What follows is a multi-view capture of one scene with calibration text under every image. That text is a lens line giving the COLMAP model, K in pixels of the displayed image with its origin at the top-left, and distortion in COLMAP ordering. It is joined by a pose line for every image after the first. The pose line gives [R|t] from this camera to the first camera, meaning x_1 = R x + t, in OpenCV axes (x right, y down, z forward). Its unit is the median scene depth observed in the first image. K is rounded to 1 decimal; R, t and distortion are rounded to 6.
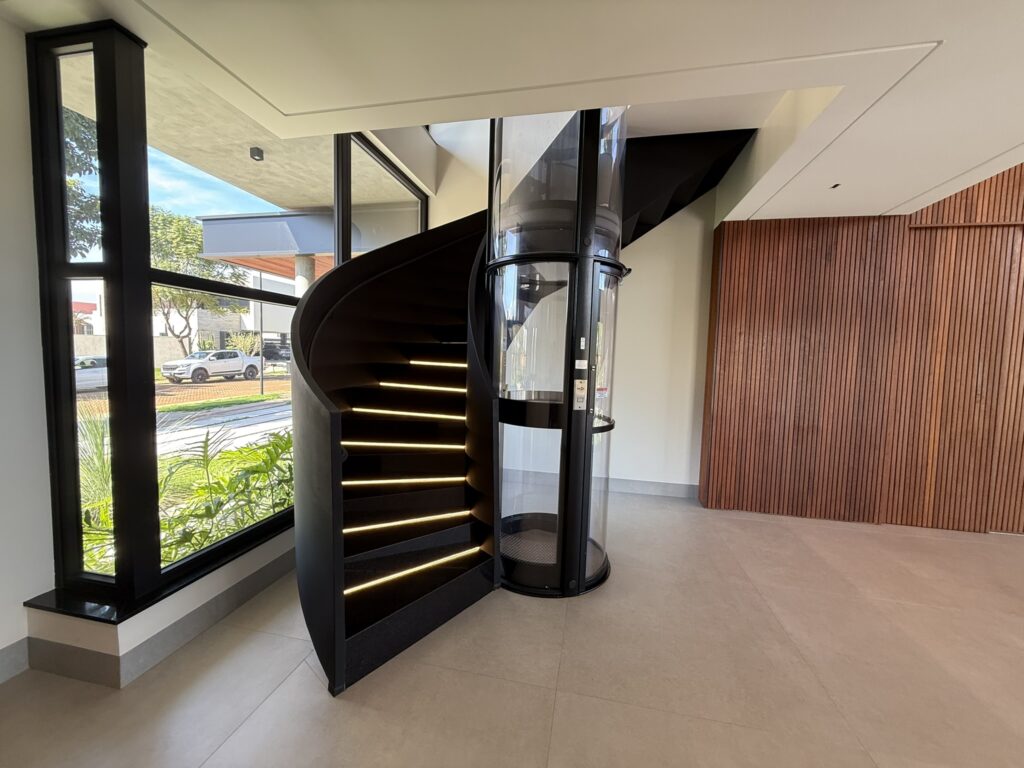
lens RADIAL K [[406.5, 0, 512.0], [0, 406.5, 384.0], [0, 0, 1]] dist [-0.002088, -0.000185]
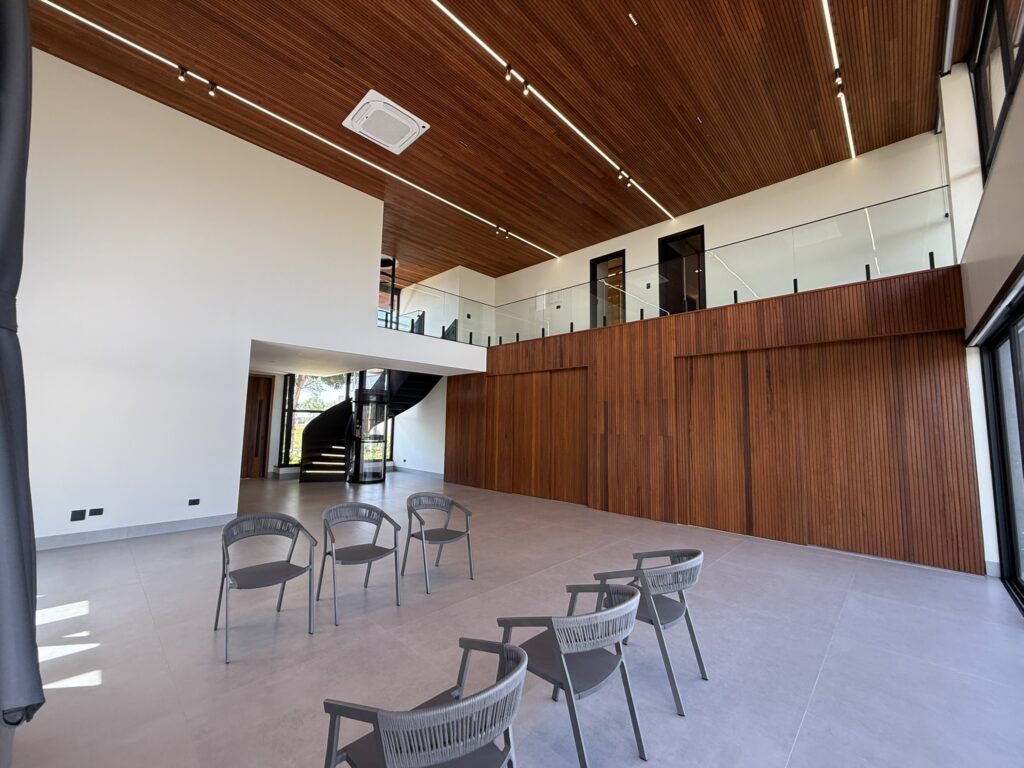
lens RADIAL K [[414.0, 0, 512.0], [0, 414.0, 384.0], [0, 0, 1]] dist [0.017709, -0.000027]
pose [[0.848960, -0.064021, -0.524565, 2.438540], [-0.032207, 0.984521, -0.172281, 0.134719], [0.527475, 0.163154, 0.833757, -1.188769]]
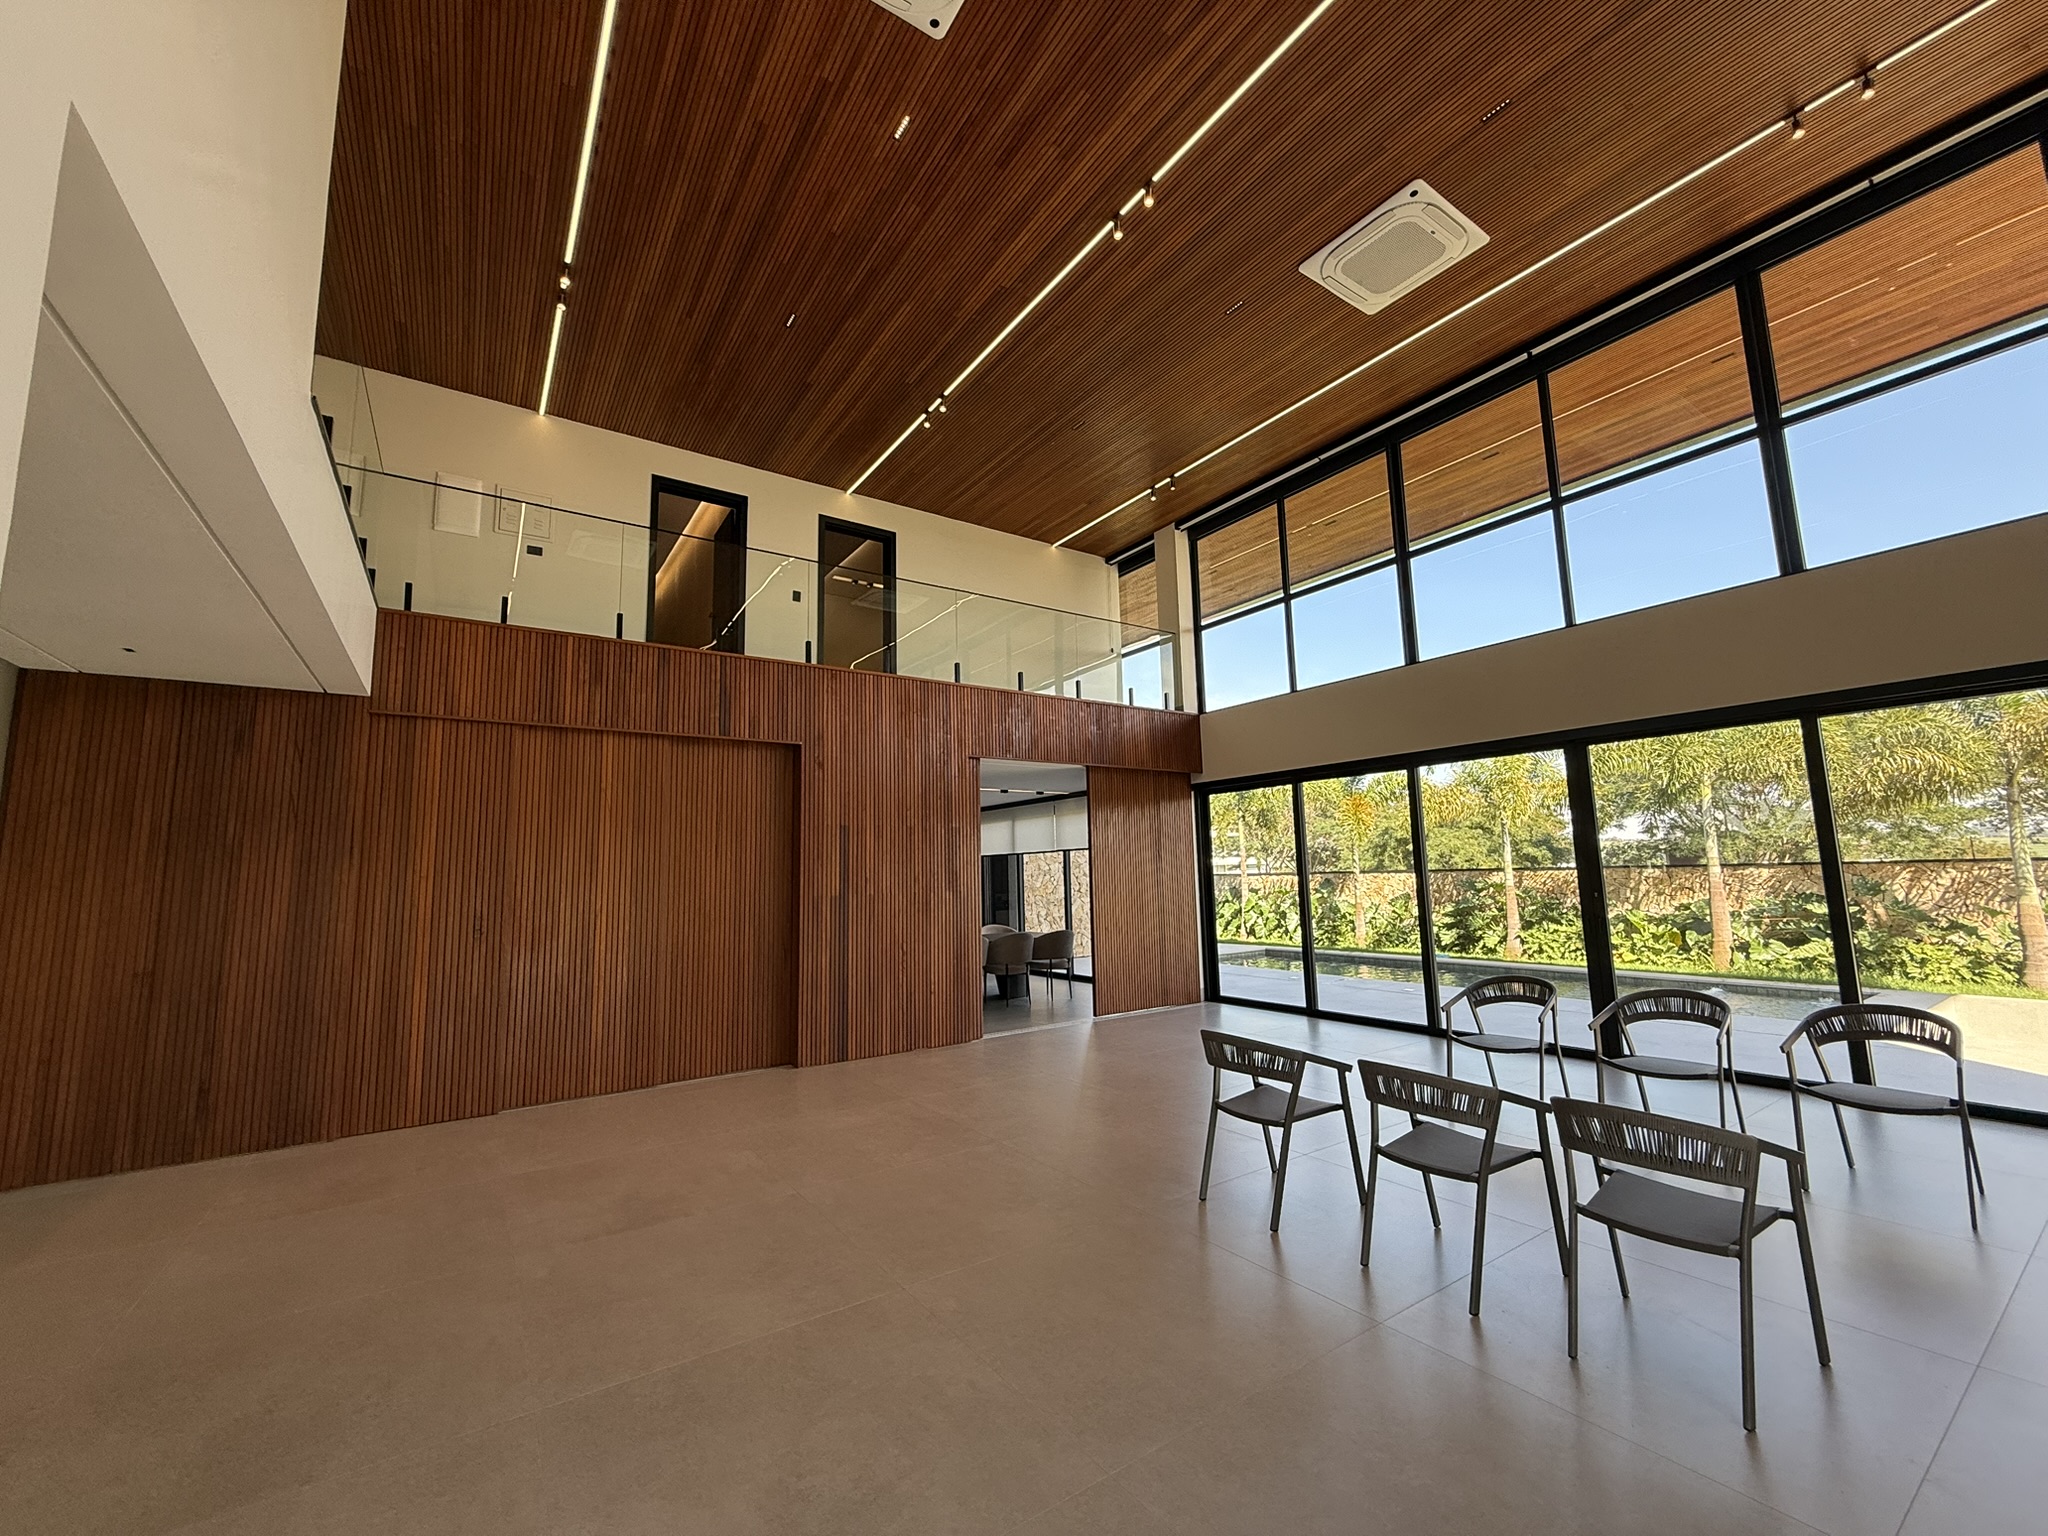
lens RADIAL K [[812.9, 0, 1024.0], [0, 812.9, 768.0], [0, 0, 1]] dist [-0.002088, -0.000185]
pose [[0.694874, 0.054393, 0.717072, 0.726340], [0.090649, 0.982557, -0.162373, 0.066425], [-0.713396, 0.177831, 0.677822, -0.839313]]
